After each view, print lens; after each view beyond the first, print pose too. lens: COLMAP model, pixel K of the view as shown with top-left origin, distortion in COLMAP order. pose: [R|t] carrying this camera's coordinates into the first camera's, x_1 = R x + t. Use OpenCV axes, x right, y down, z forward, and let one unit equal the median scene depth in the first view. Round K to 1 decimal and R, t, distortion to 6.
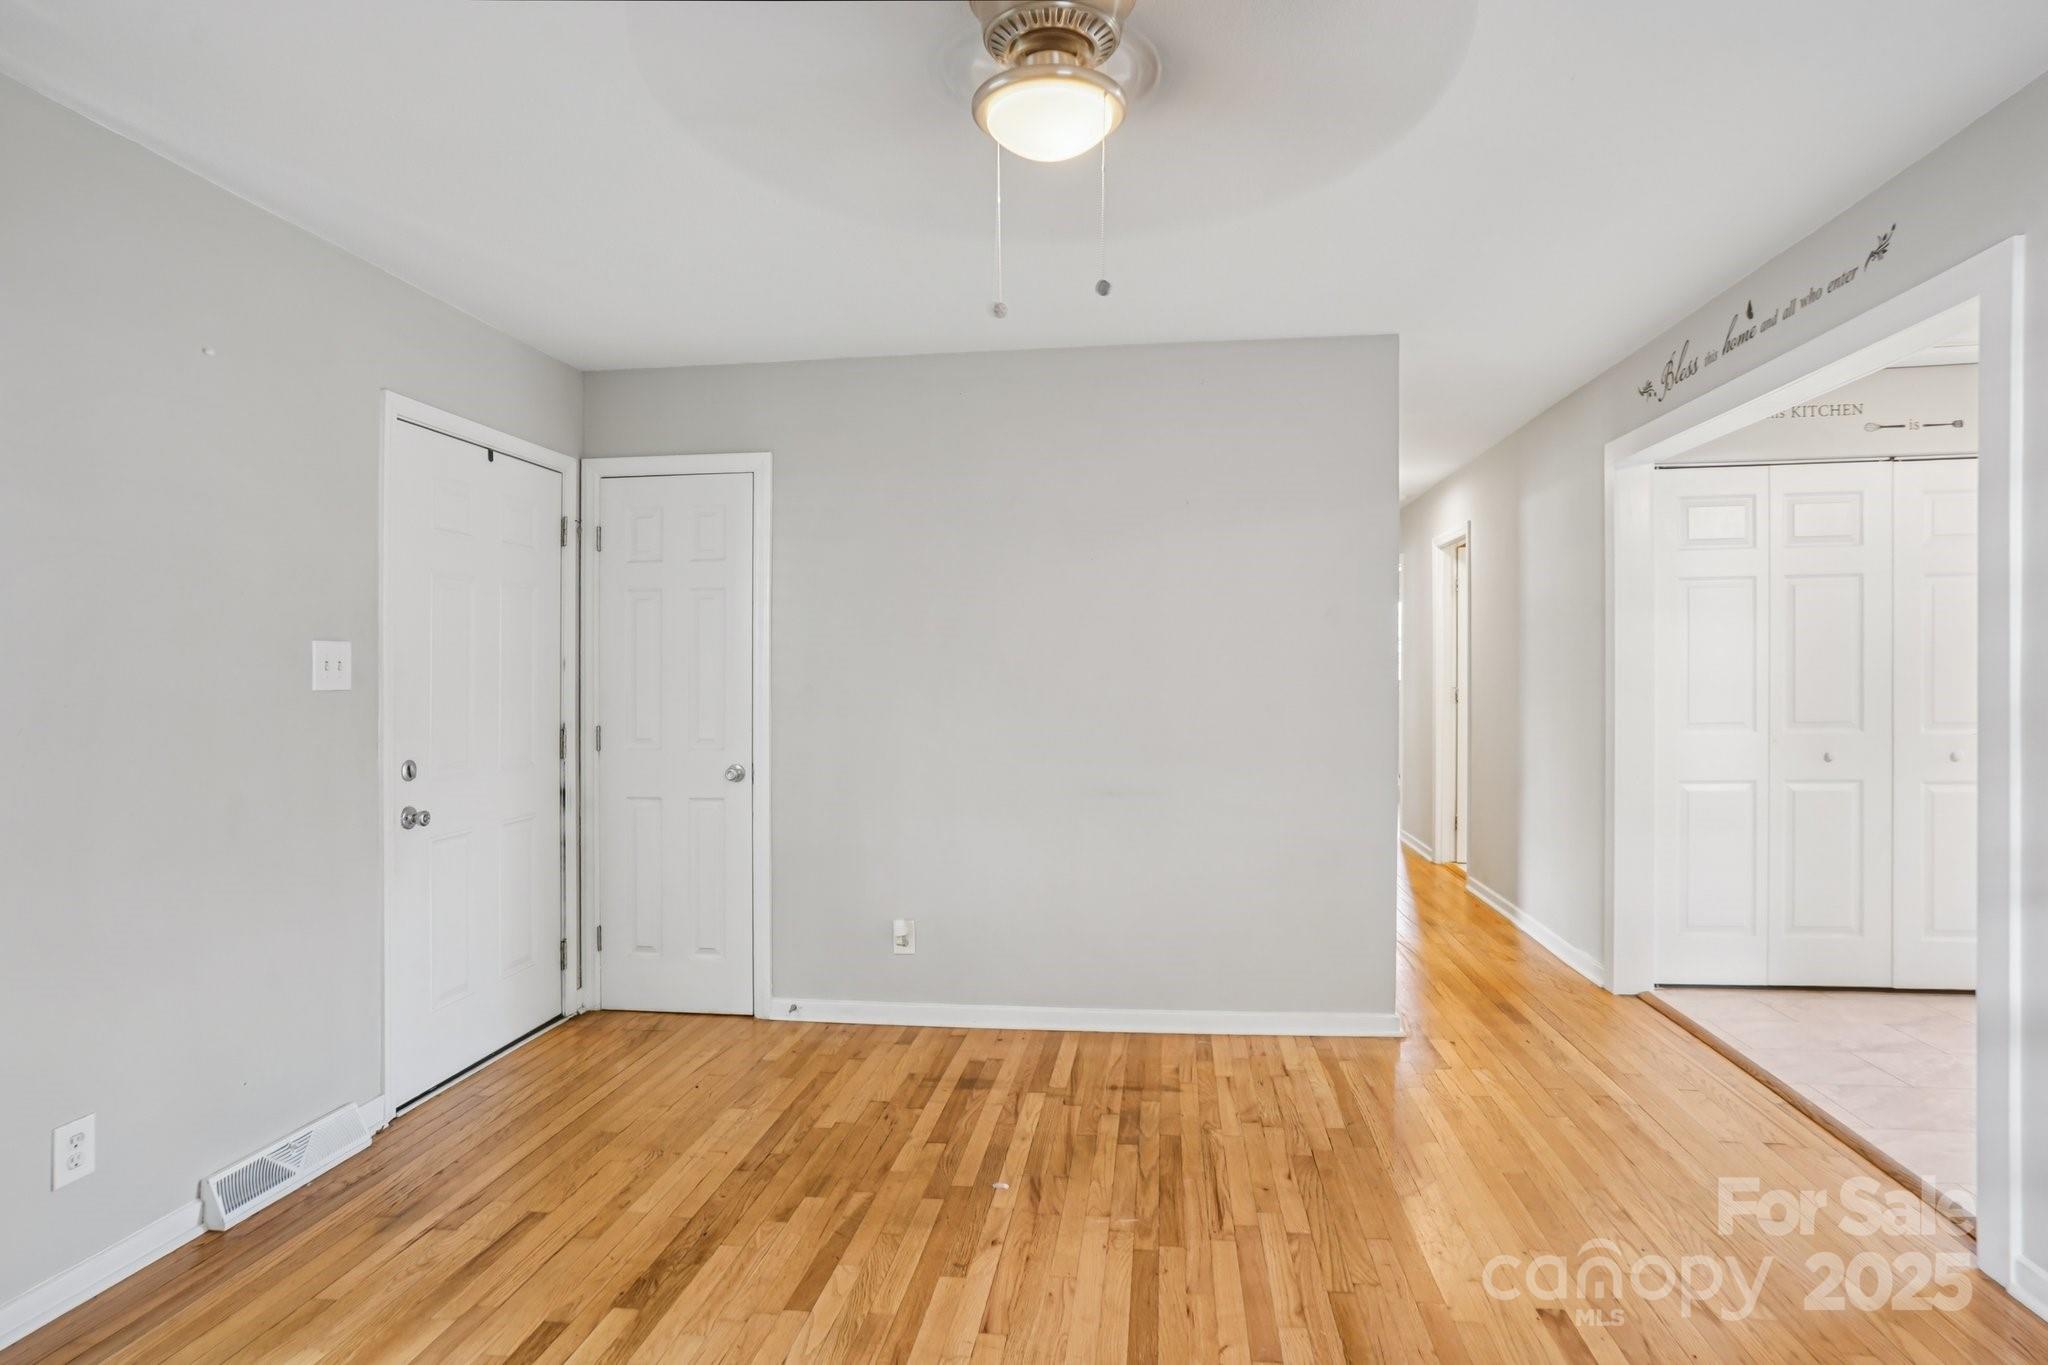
lens RADIAL K [[1094.2, 0, 1007.5], [0, 1094.2, 671.3], [0, 0, 1]] dist [-0.067099, 0.041225]
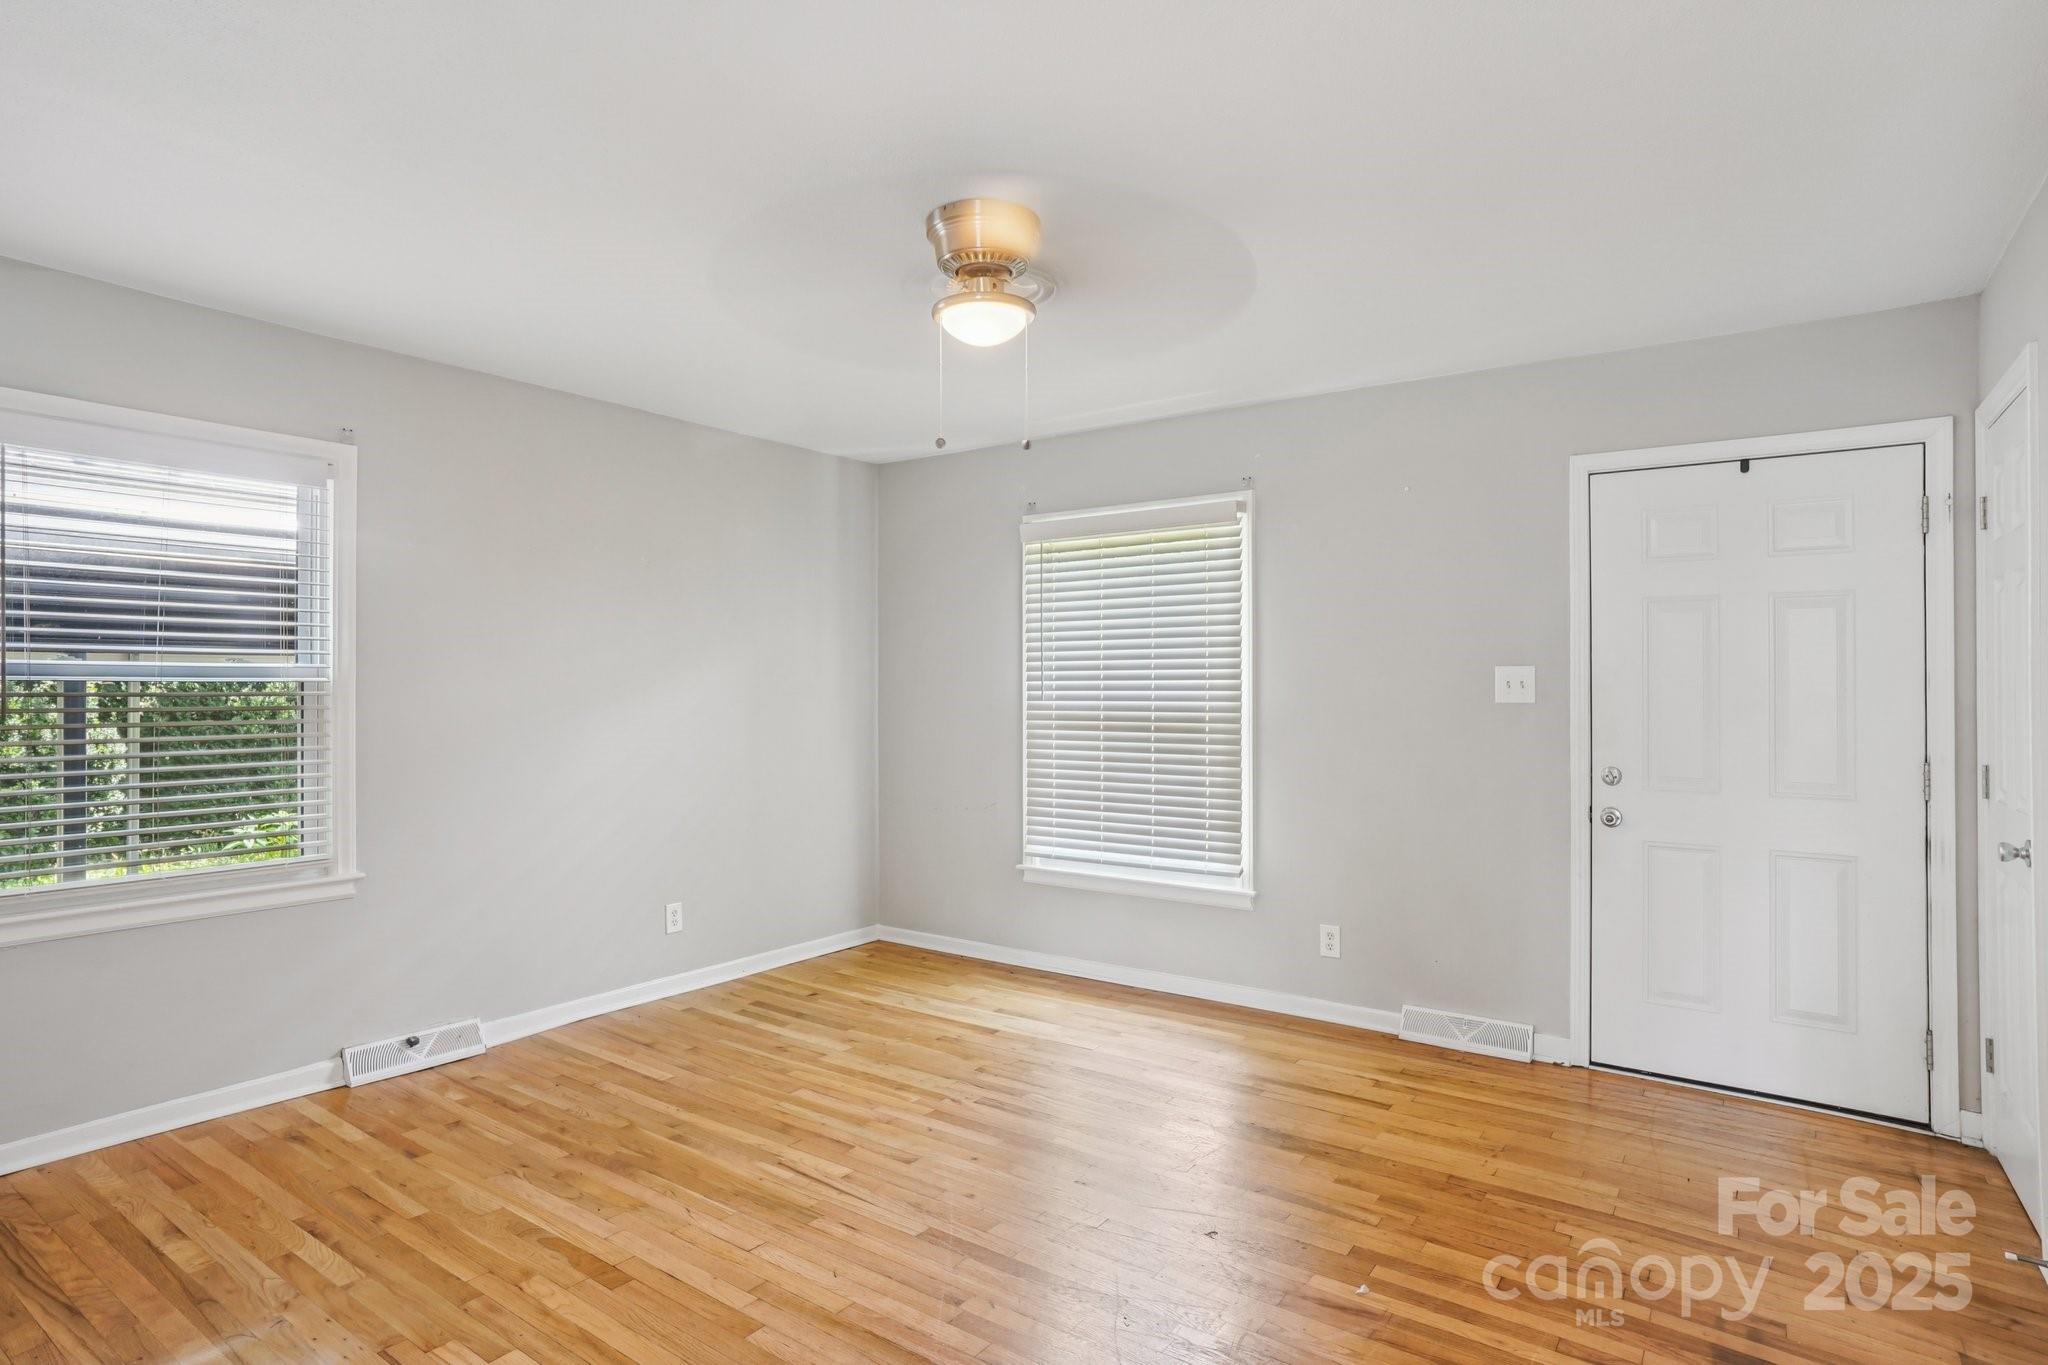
lens RADIAL K [[1094.2, 0, 1035.3], [0, 1094.2, 669.7], [0, 0, 1]] dist [-0.067099, 0.041225]
pose [[-0.464721, -0.001483, -0.885456, 0.765059], [0.004591, 0.999981, -0.004085, -0.019519], [0.885445, -0.005963, -0.464706, 1.016540]]
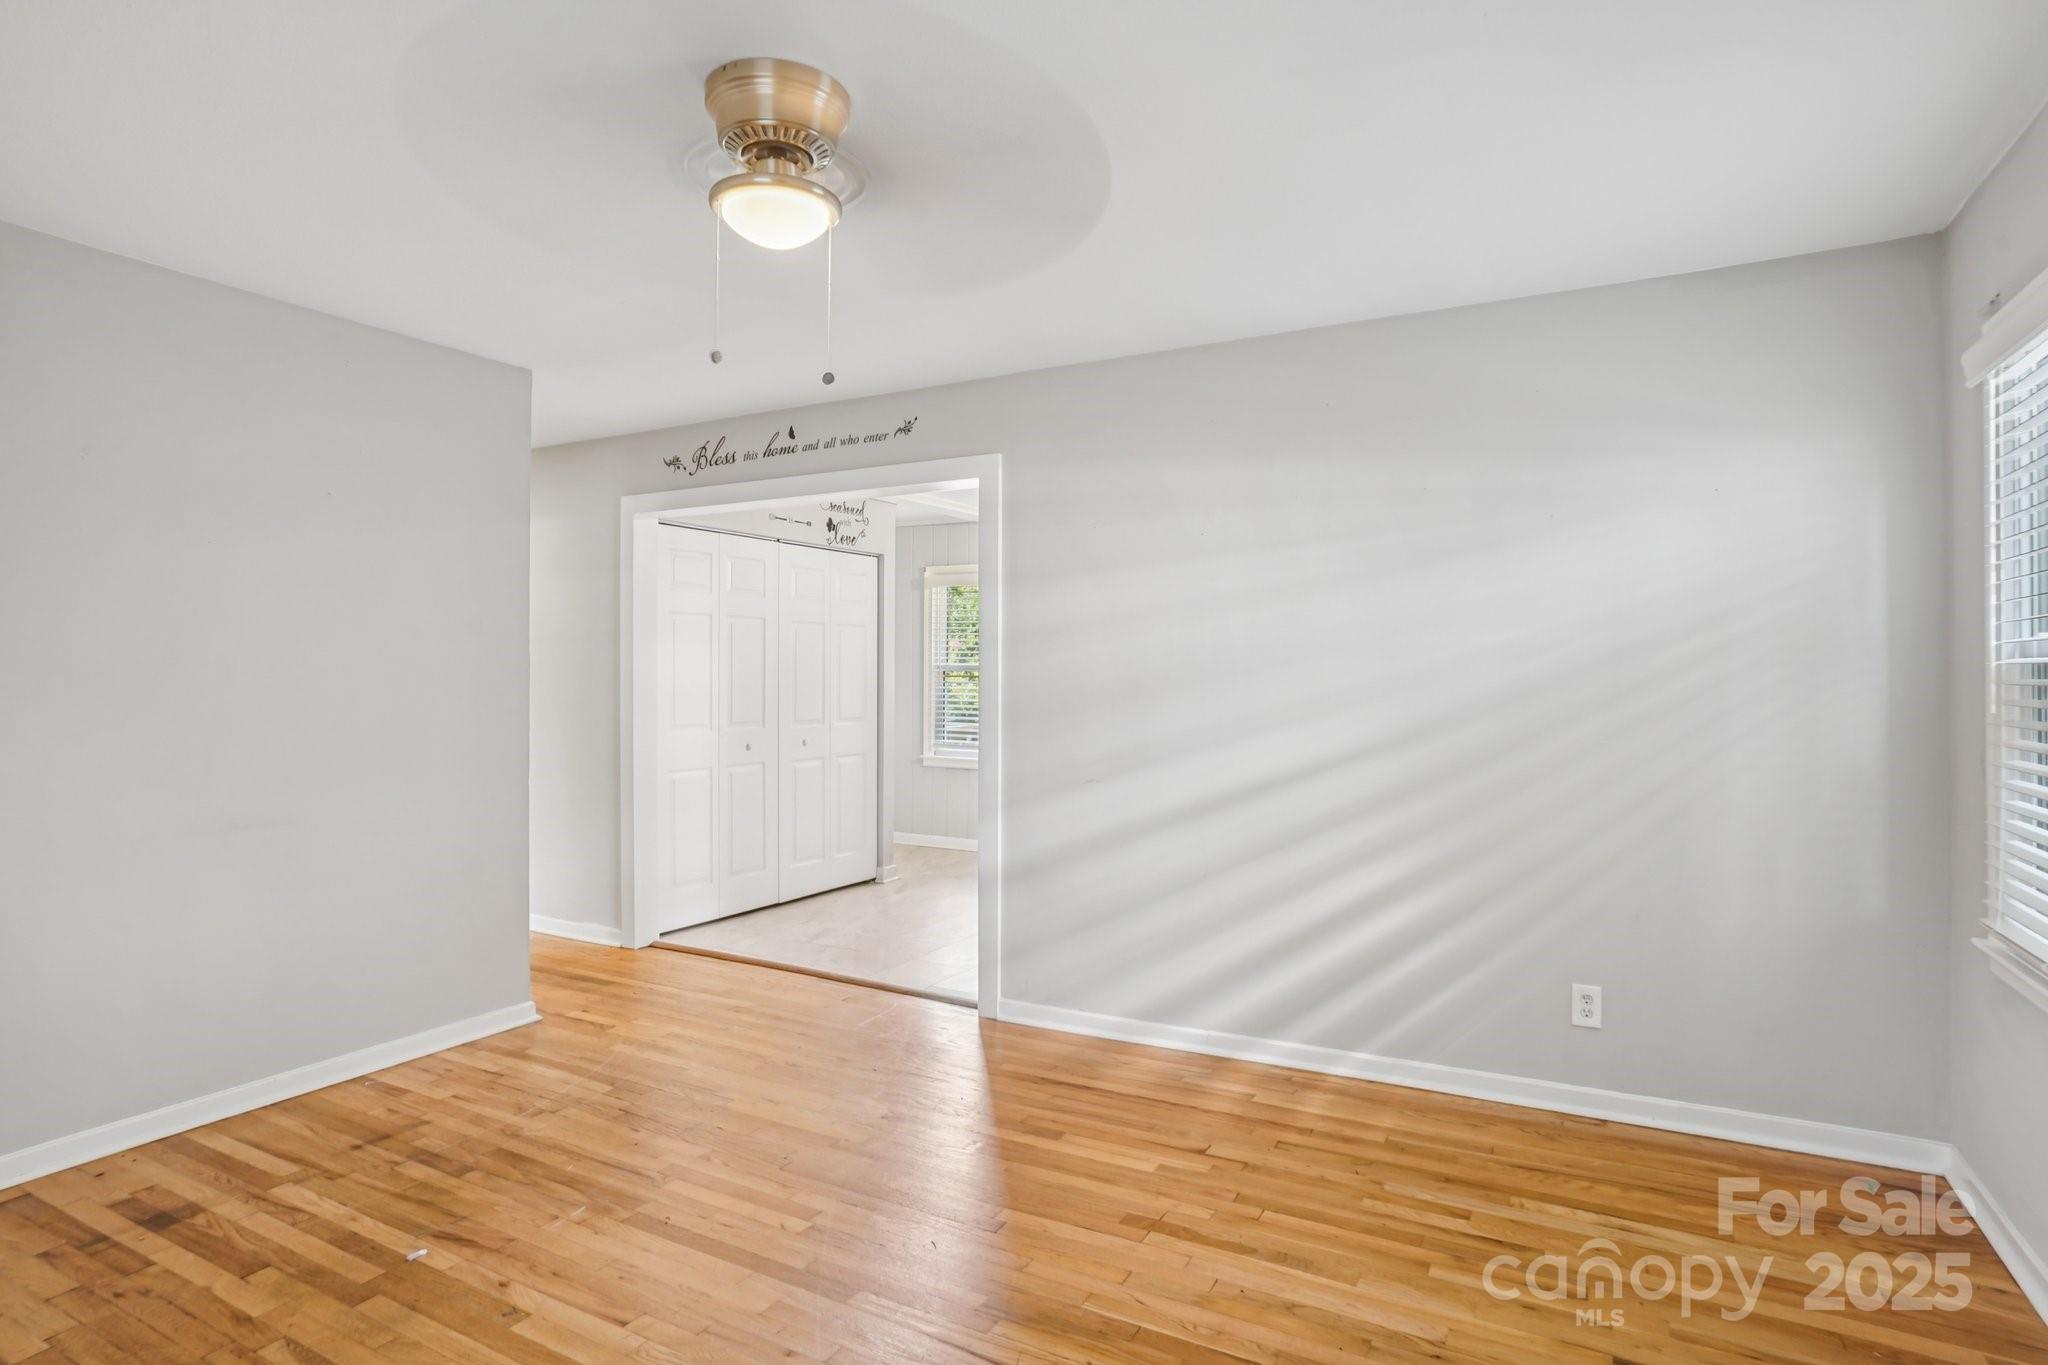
lens RADIAL K [[1094.2, 0, 1024.2], [0, 1094.2, 672.4], [0, 0, 1]] dist [-0.067099, 0.041225]
pose [[0.370051, 0.017296, 0.928851, -0.563351], [-0.008092, 0.999849, -0.015394, 0.002649], [-0.928976, -0.001820, 0.370135, 0.178177]]
